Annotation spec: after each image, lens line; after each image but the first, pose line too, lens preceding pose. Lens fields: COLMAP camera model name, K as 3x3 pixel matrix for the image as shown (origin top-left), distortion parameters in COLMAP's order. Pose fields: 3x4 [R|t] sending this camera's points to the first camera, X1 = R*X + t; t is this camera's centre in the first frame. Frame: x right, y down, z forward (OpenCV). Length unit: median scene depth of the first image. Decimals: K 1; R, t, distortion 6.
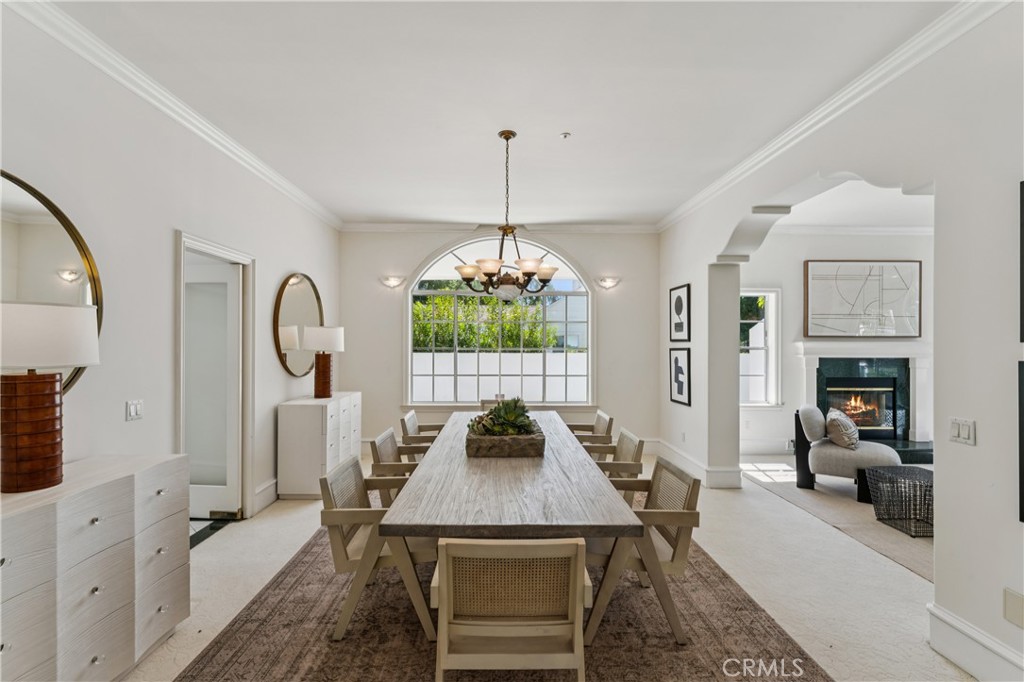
lens RADIAL K [[471.4, 0, 513.1], [0, 471.4, 345.5], [0, 0, 1]] dist [0.003305, 0.003140]
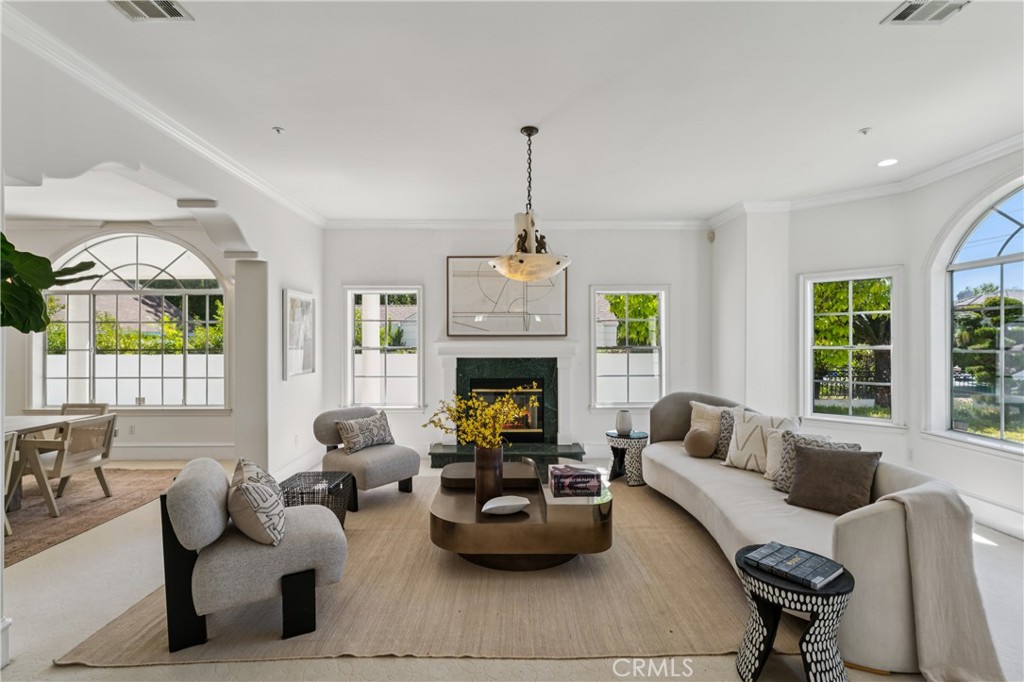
lens RADIAL K [[471.4, 0, 513.1], [0, 471.4, 339.2], [0, 0, 1]] dist [0.003305, 0.003140]
pose [[0.999953, -0.005898, -0.007634, 0.759800], [0.005819, 0.999930, -0.010305, -0.001565], [0.007694, 0.010260, 0.999918, 0.042968]]
